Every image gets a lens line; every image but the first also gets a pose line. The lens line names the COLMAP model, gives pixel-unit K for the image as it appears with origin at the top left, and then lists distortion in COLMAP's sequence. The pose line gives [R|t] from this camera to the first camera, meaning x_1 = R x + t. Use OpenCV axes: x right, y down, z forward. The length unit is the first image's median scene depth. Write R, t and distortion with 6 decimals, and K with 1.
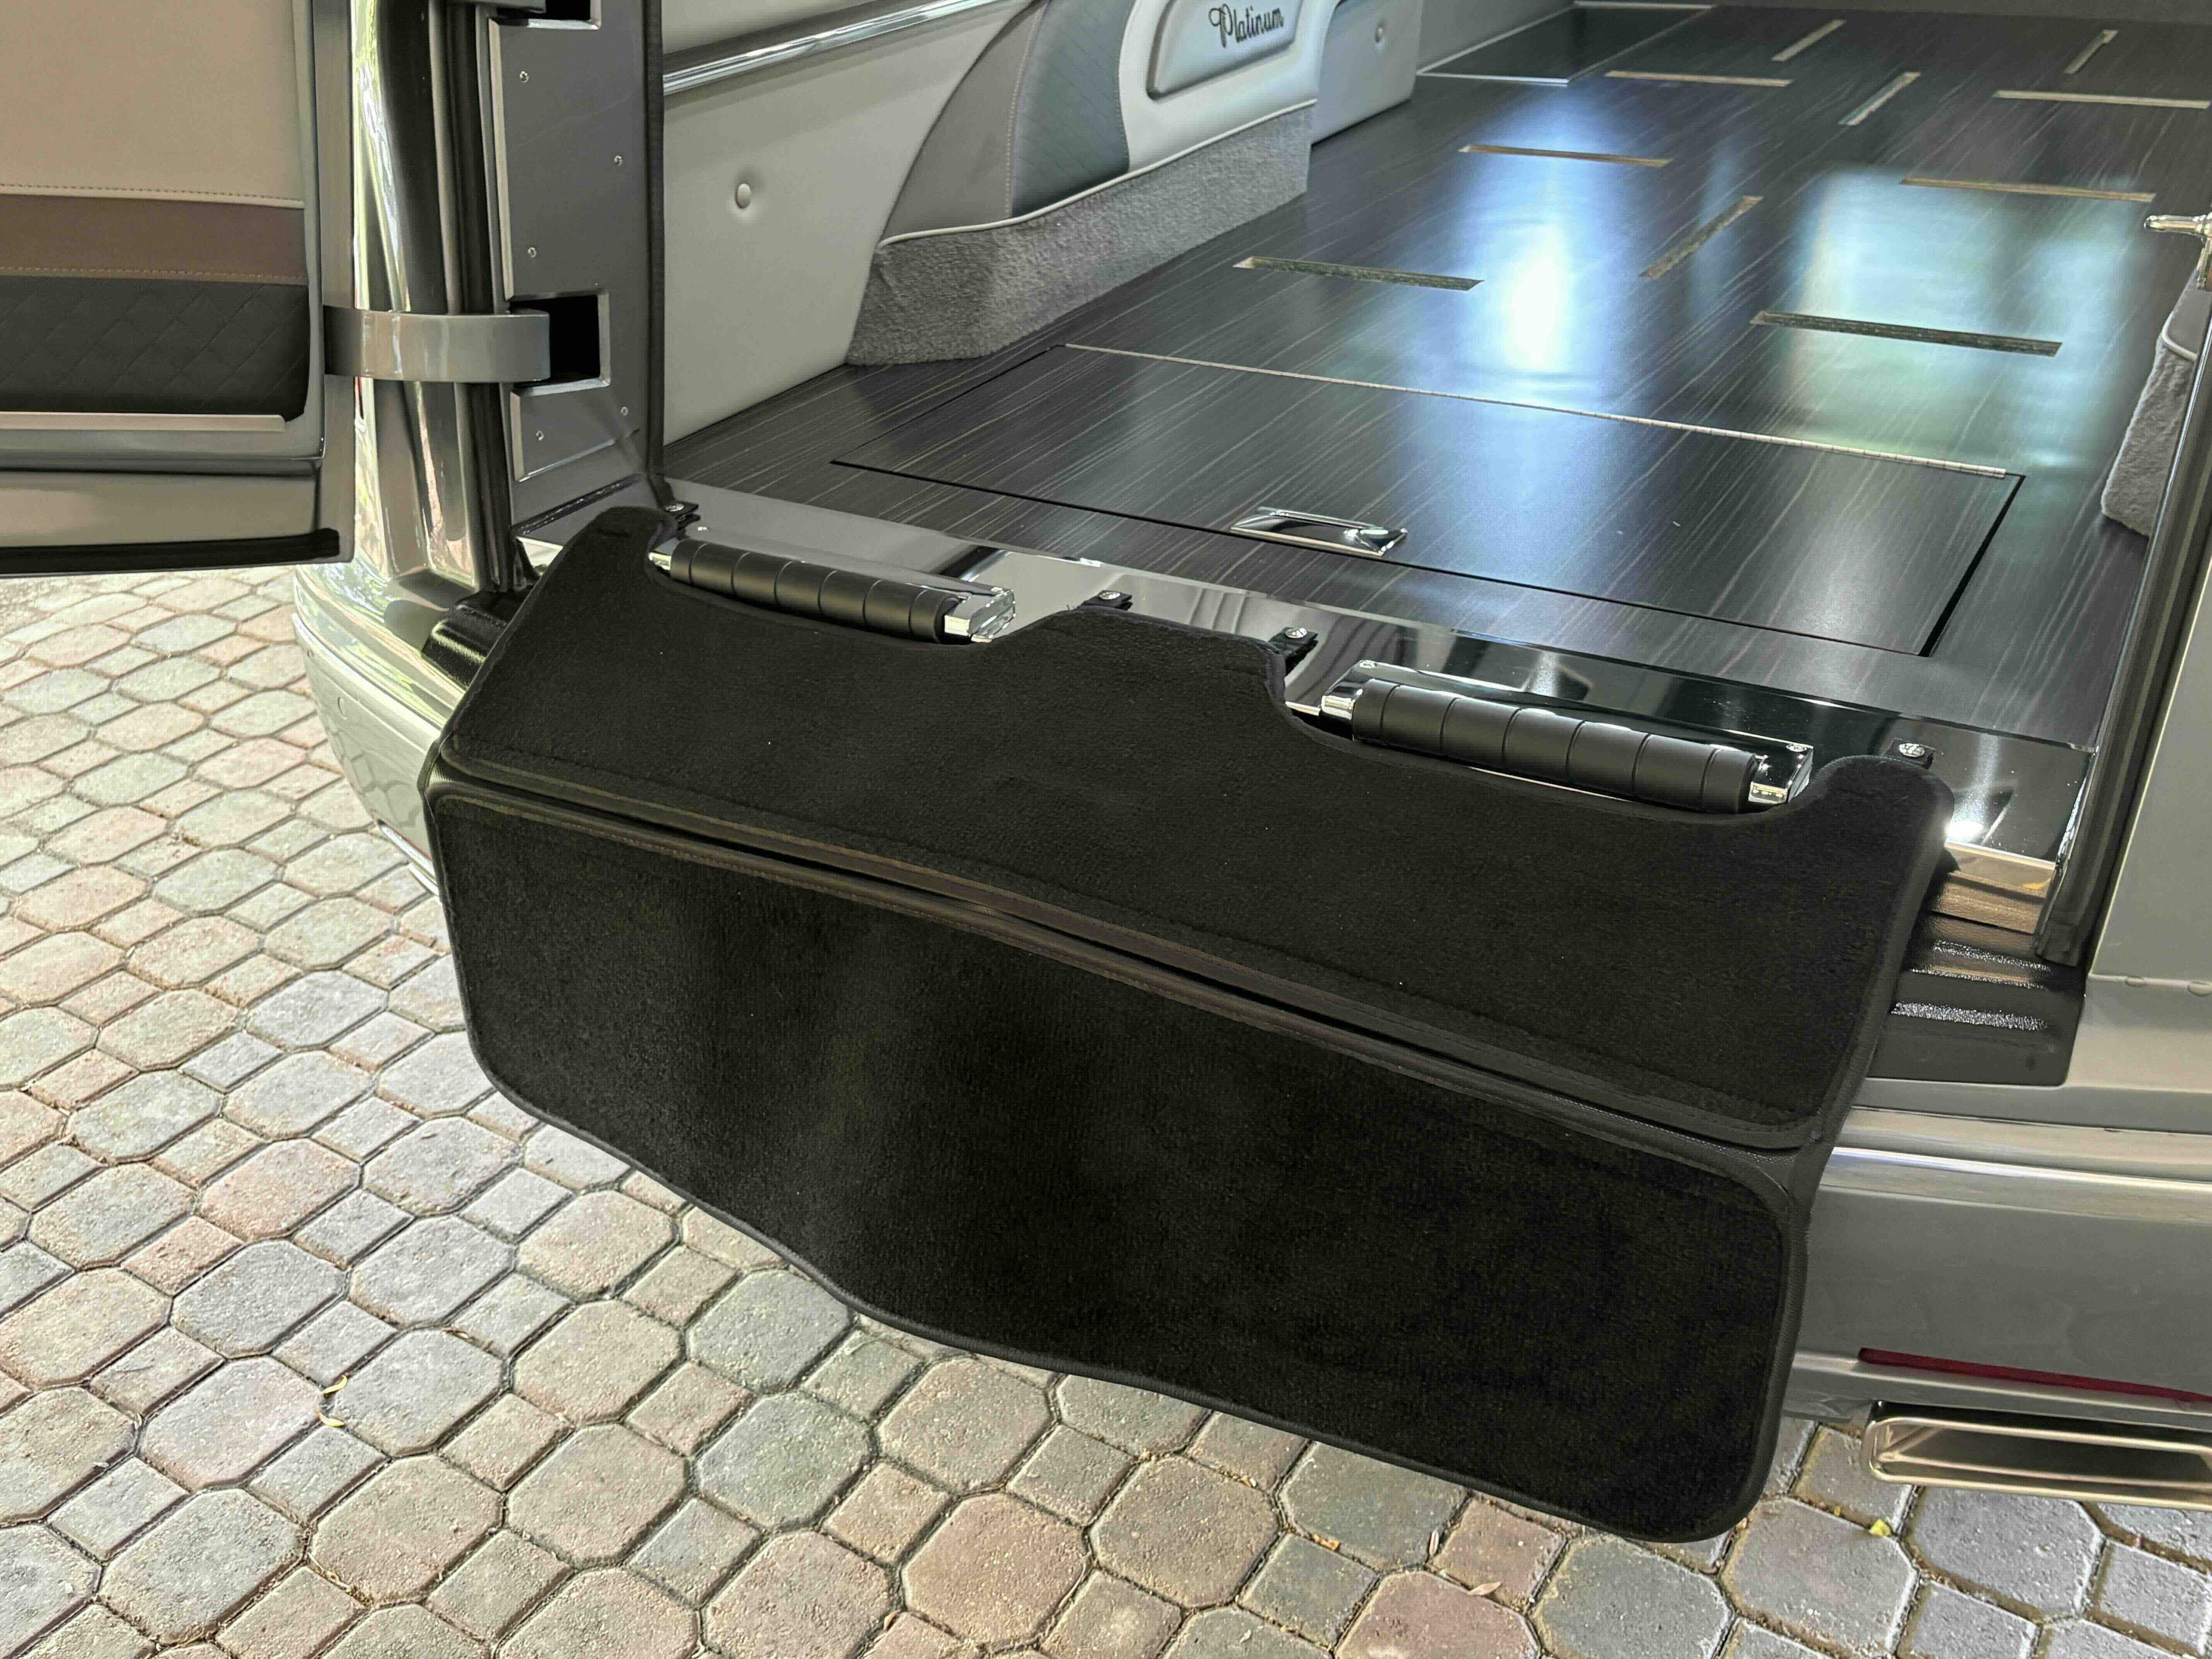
lens RADIAL K [[2058.3, 0, 1104.2], [0, 2058.3, 826.0], [0, 0, 1]] dist [0.048168, -0.009127]
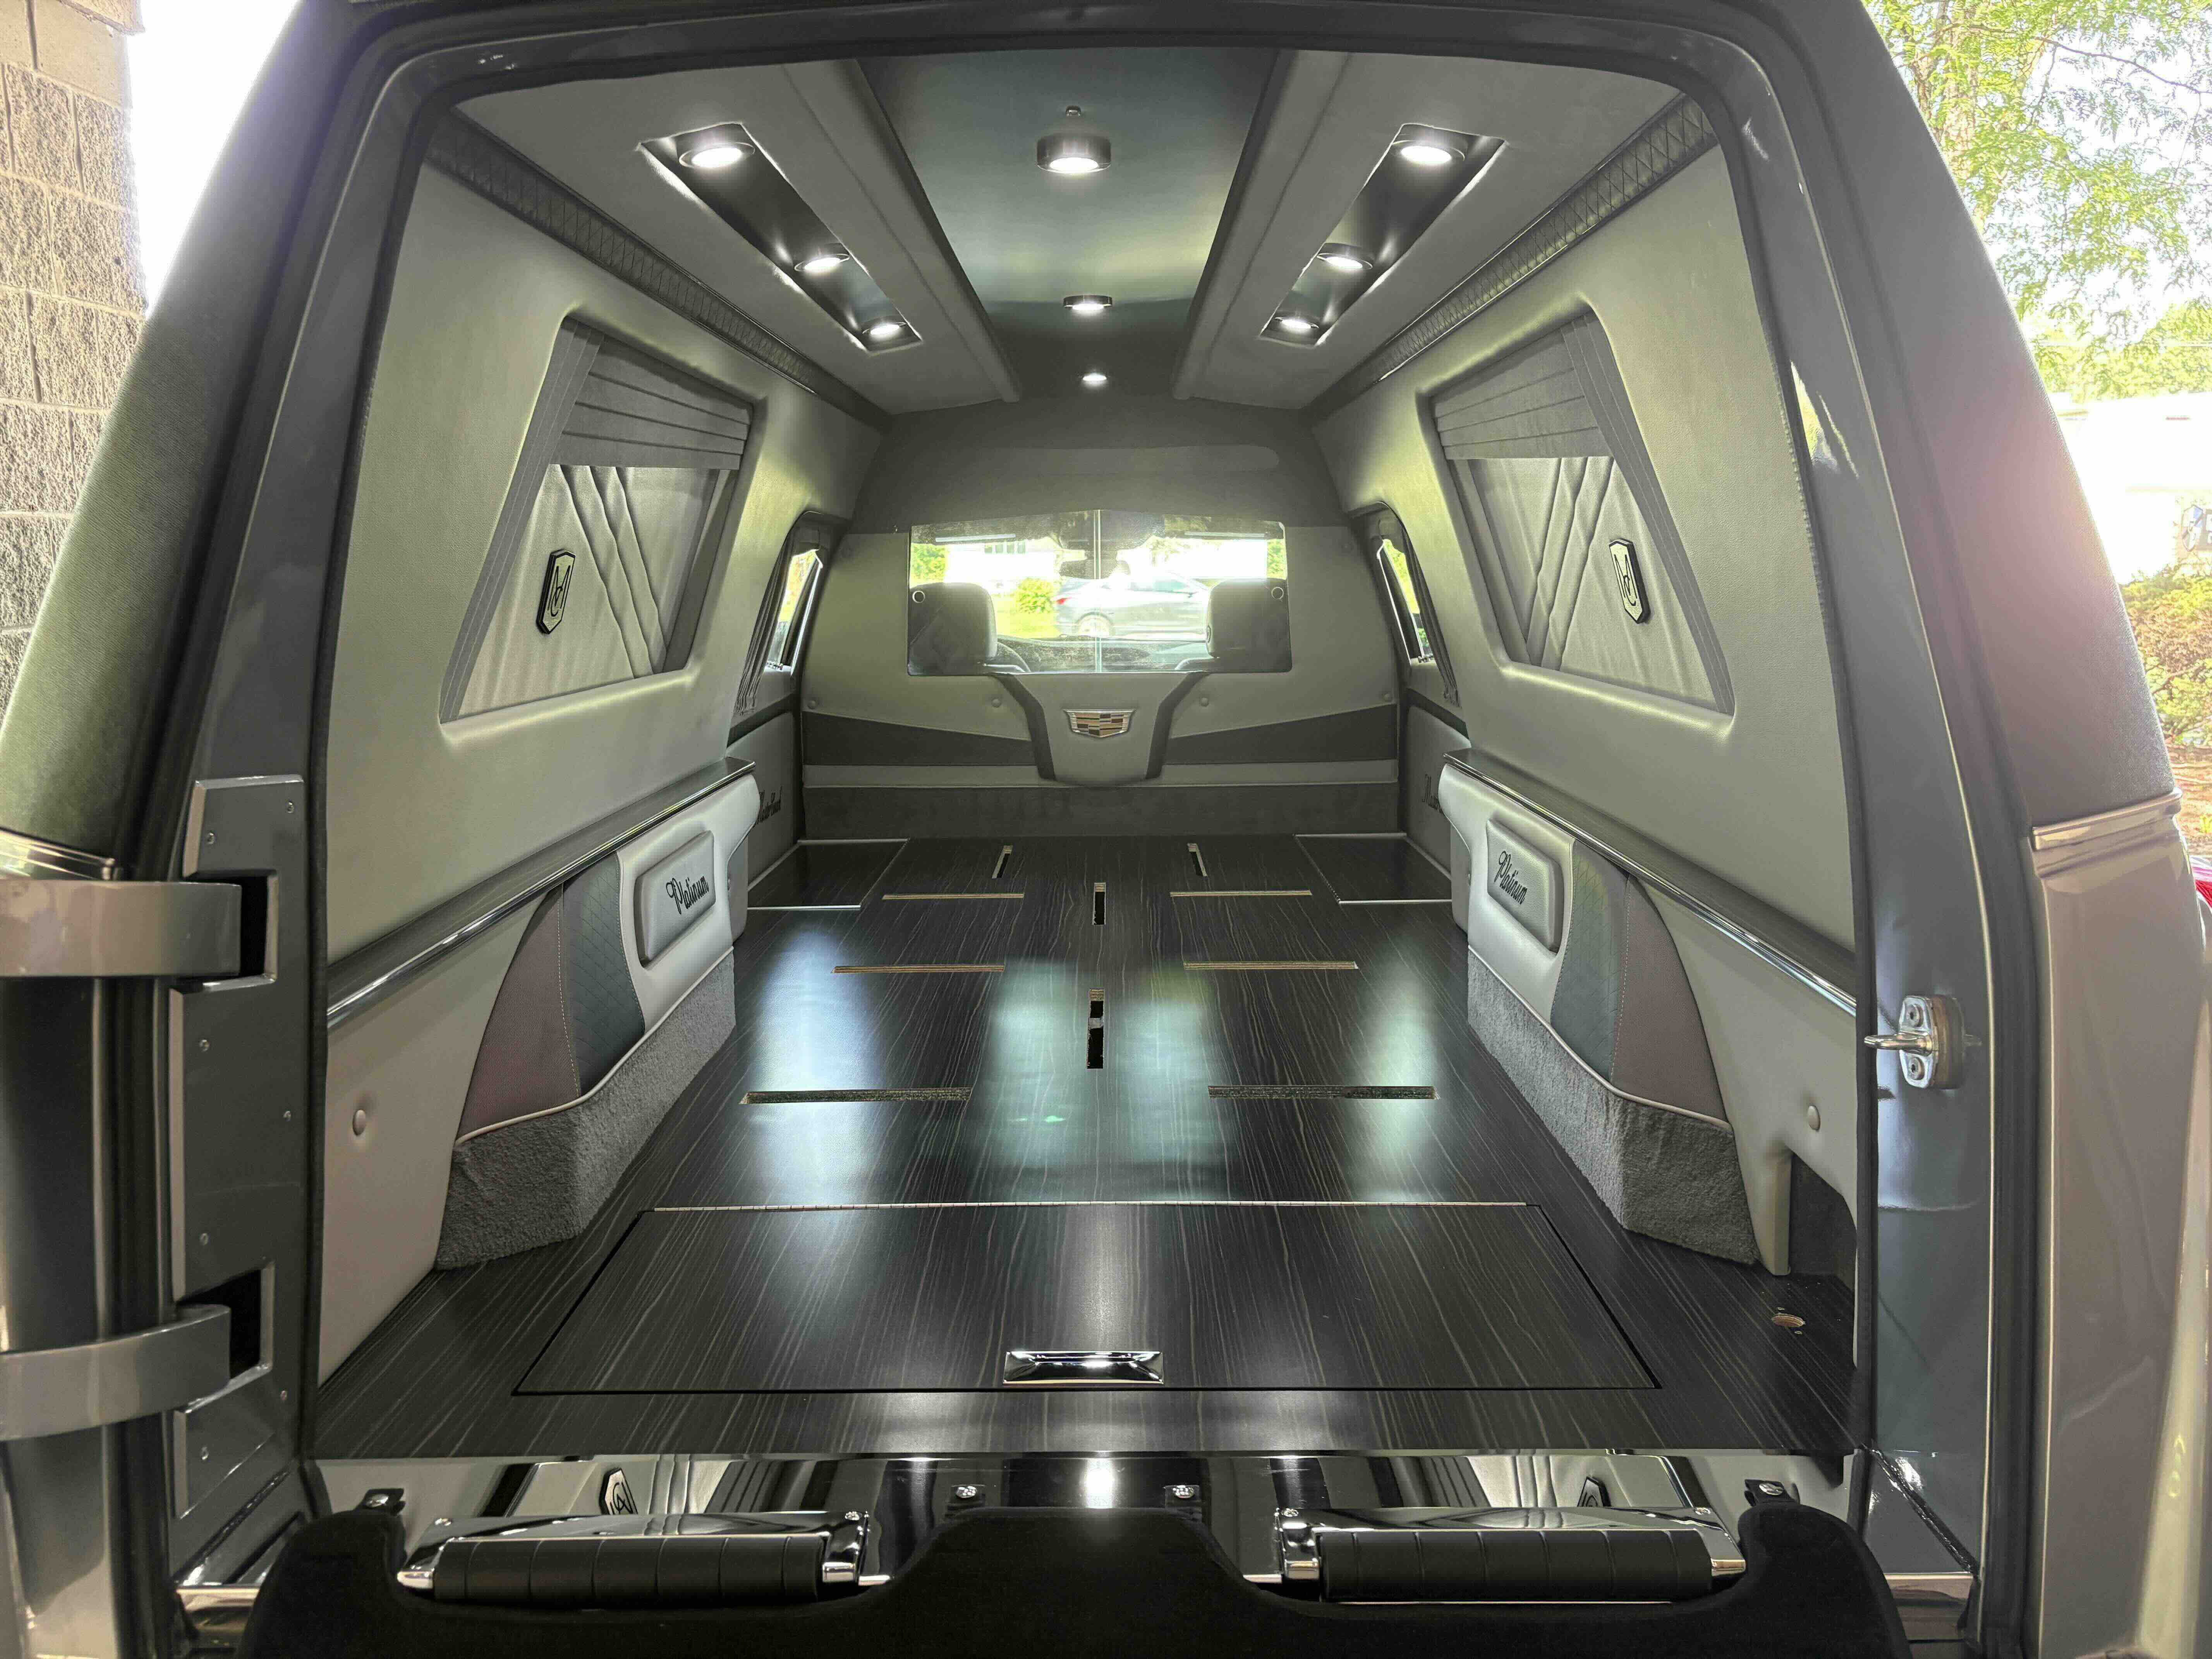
lens RADIAL K [[1669.4, 0, 1104.2], [0, 1669.4, 842.4], [0, 0, 1]] dist [0.047075, -0.046501]
pose [[0.864626, -0.060130, 0.498804, -0.231911], [0.231960, 0.928441, -0.290158, -0.111680], [-0.445663, 0.366581, 0.816702, 0.164598]]
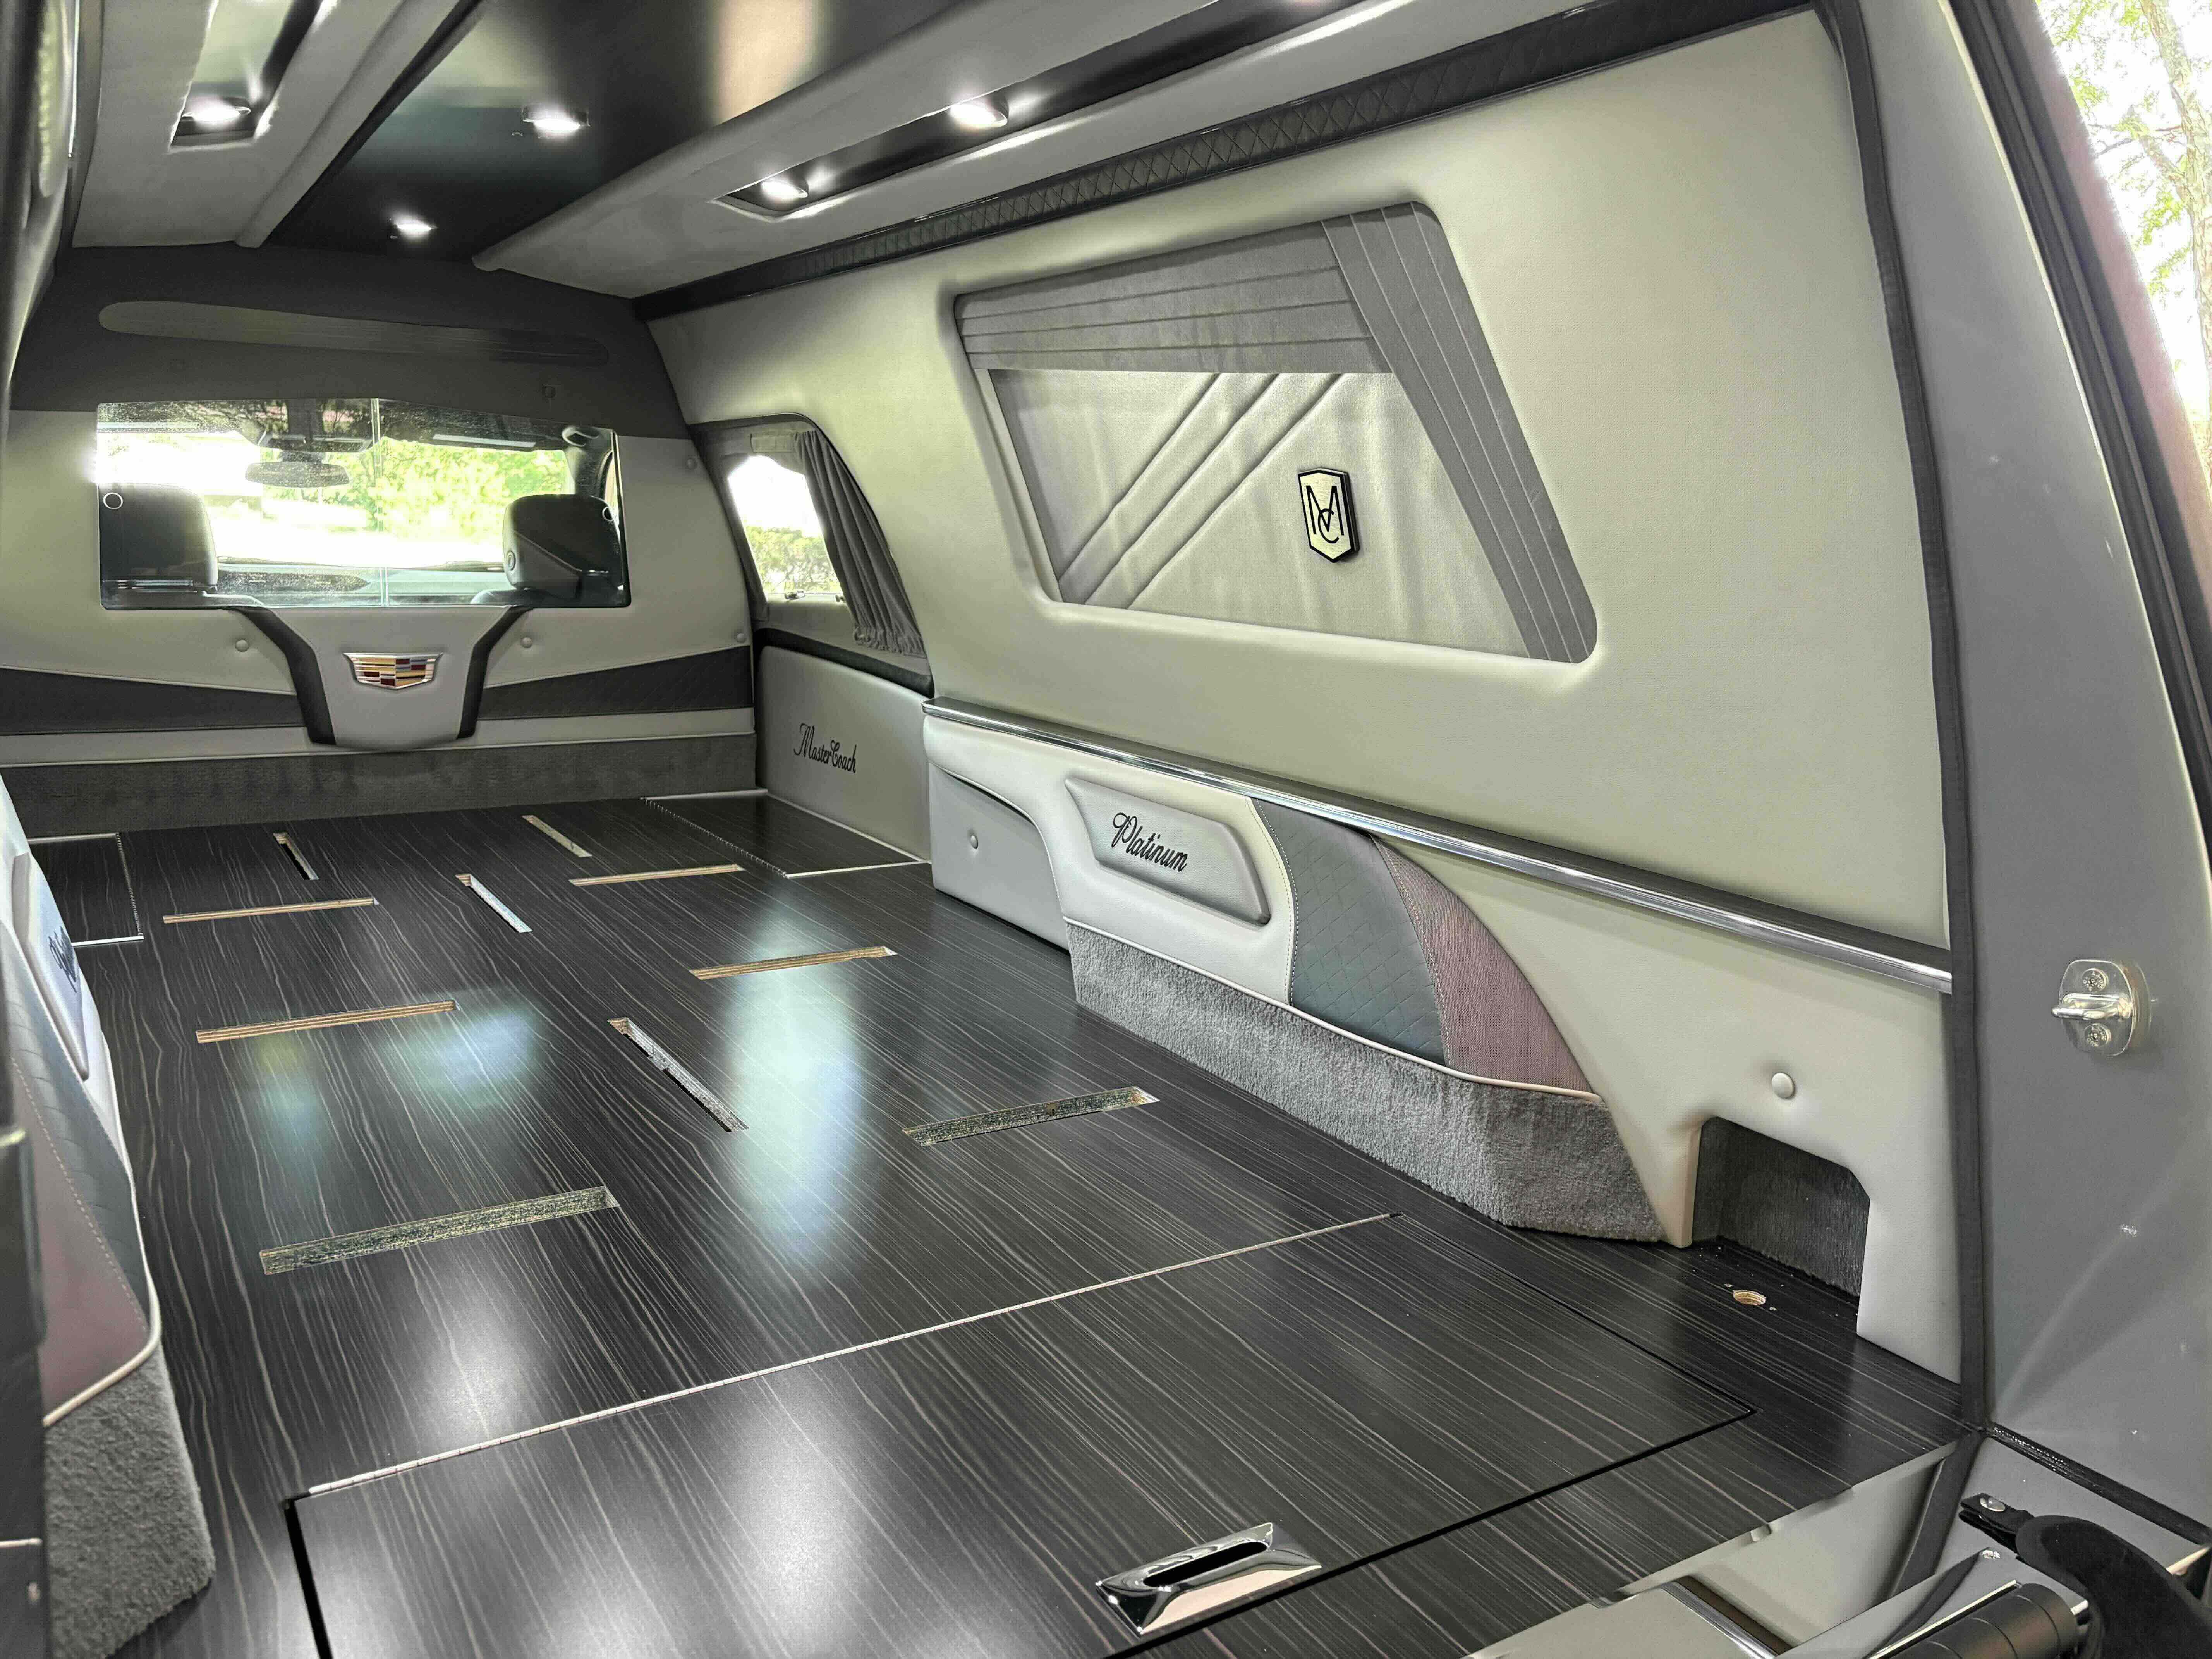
lens RADIAL K [[1673.4, 0, 1106.0], [0, 1673.4, 829.5], [0, 0, 1]] dist [0.042669, -0.048959]
pose [[0.466154, -0.124008, 0.875969, -0.333145], [0.396608, 0.914353, -0.081617, -0.283720], [-0.790824, 0.385462, 0.475412, 0.499331]]
